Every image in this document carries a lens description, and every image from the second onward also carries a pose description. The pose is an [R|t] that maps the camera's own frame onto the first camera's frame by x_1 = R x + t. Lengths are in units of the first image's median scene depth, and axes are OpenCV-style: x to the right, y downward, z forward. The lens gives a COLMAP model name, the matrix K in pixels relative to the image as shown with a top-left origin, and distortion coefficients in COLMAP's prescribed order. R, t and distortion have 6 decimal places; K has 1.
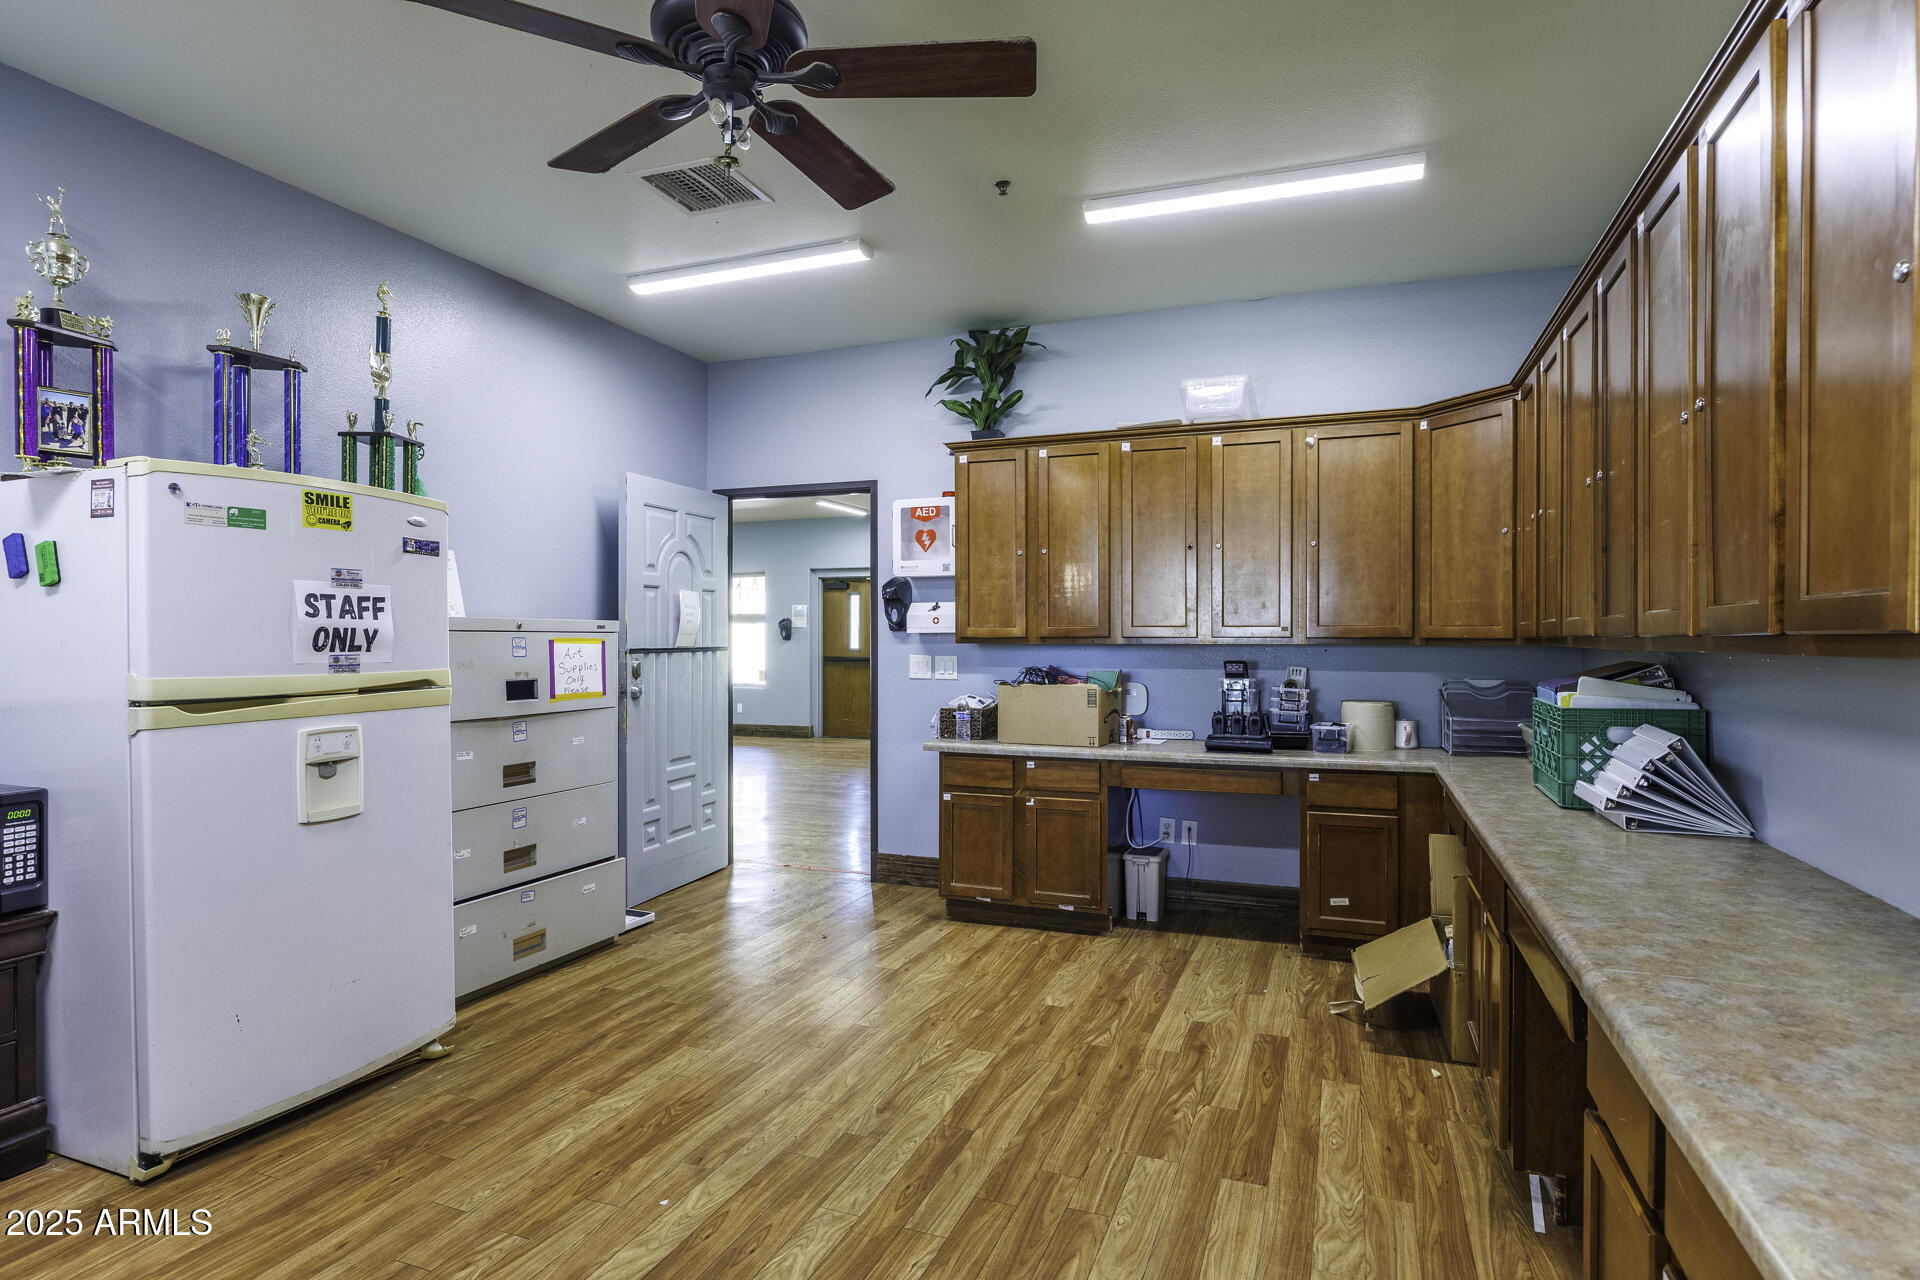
lens RADIAL K [[1020.2, 0, 960.0], [0, 1020.2, 640.0], [0, 0, 1]] dist [0.000570, 0.000235]
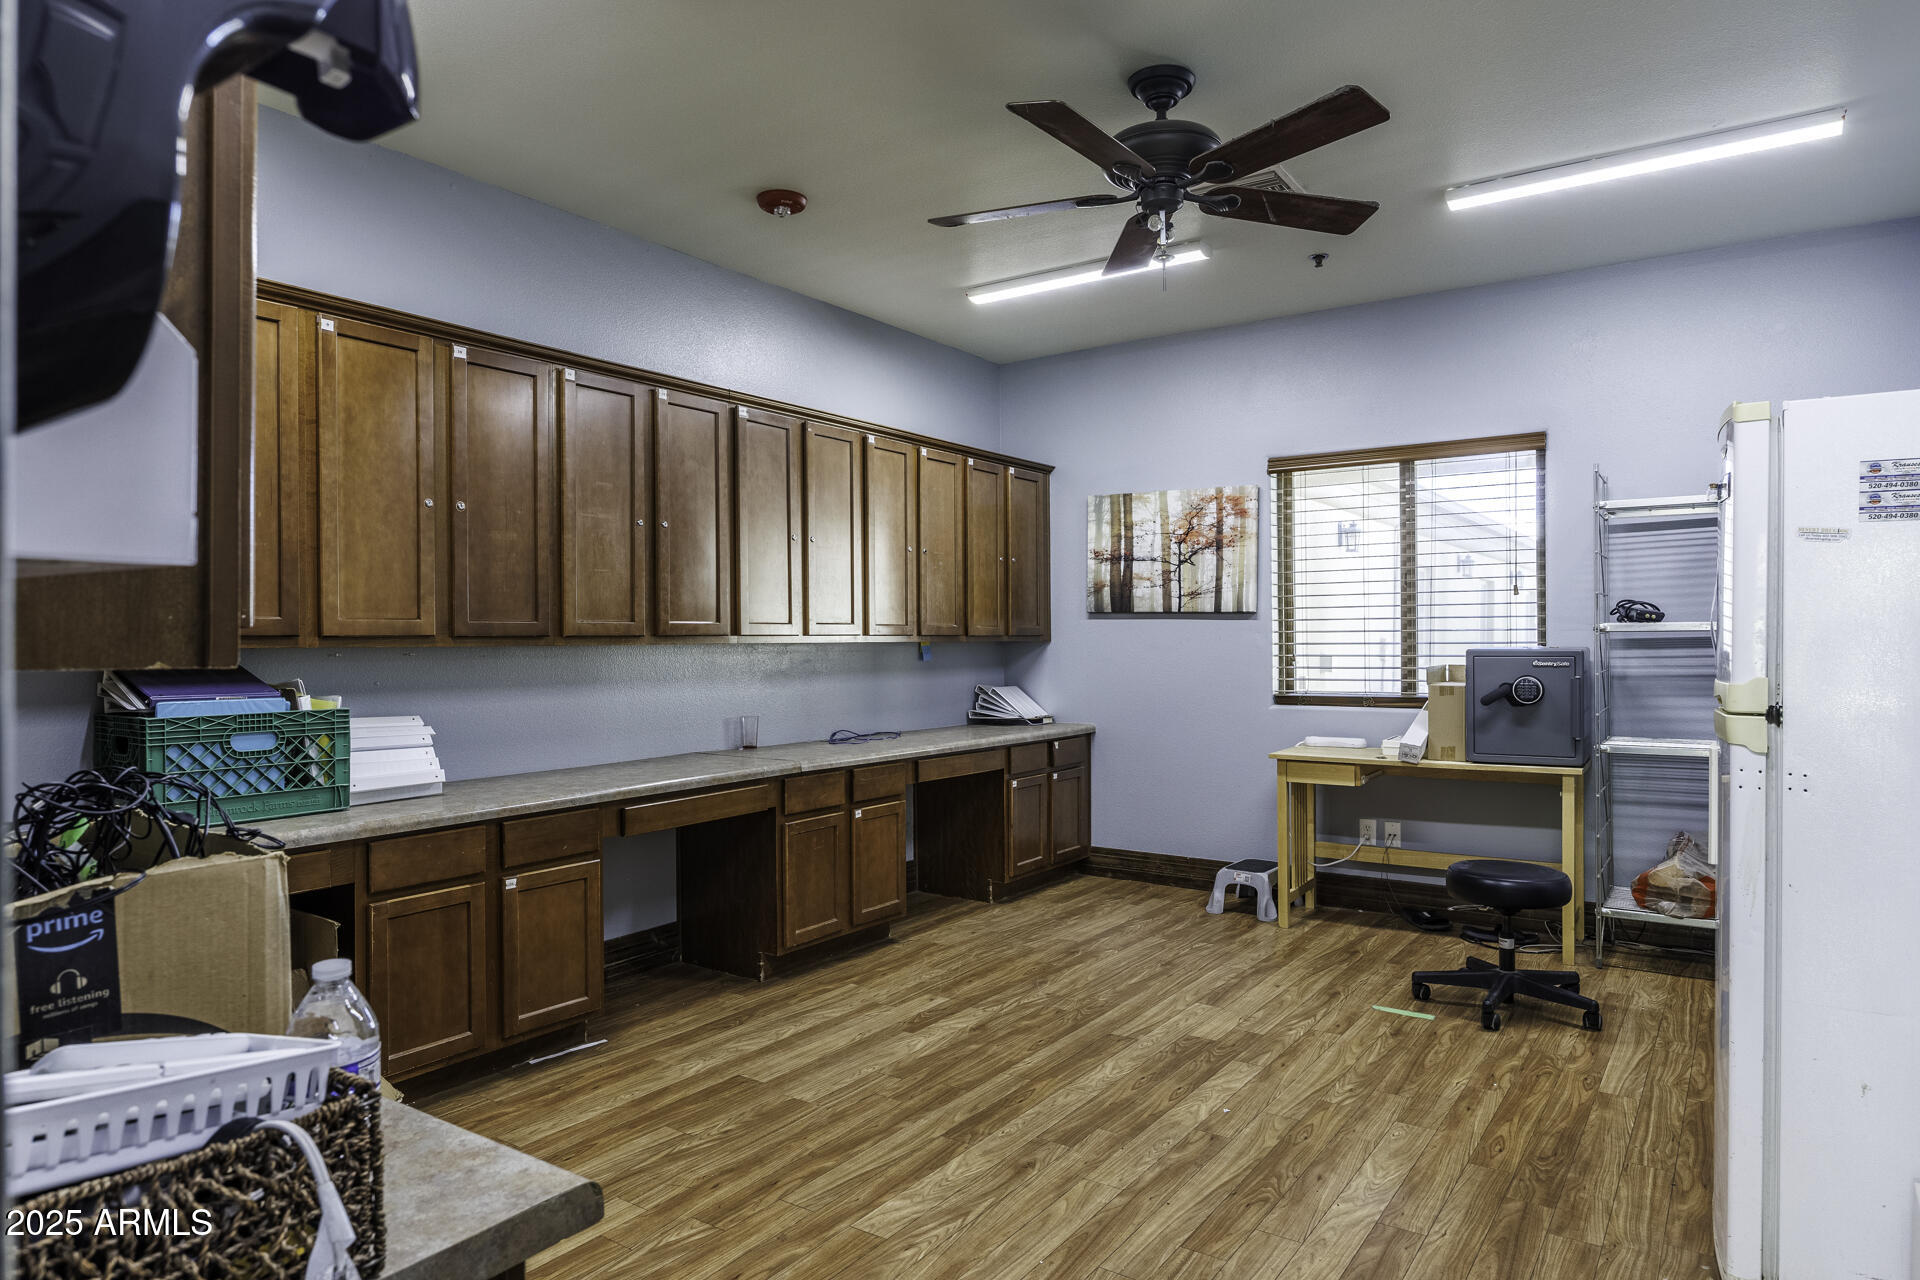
lens RADIAL K [[1160.6, 0, 960.0], [0, 1160.6, 640.0], [0, 0, 1]] dist [-0.005085, 0.001335]
pose [[-0.973151, 0.005463, 0.230105, -0.270001], [0.006319, 0.999976, 0.002982, -0.000192], [-0.230083, 0.004356, -0.973161, 2.130158]]
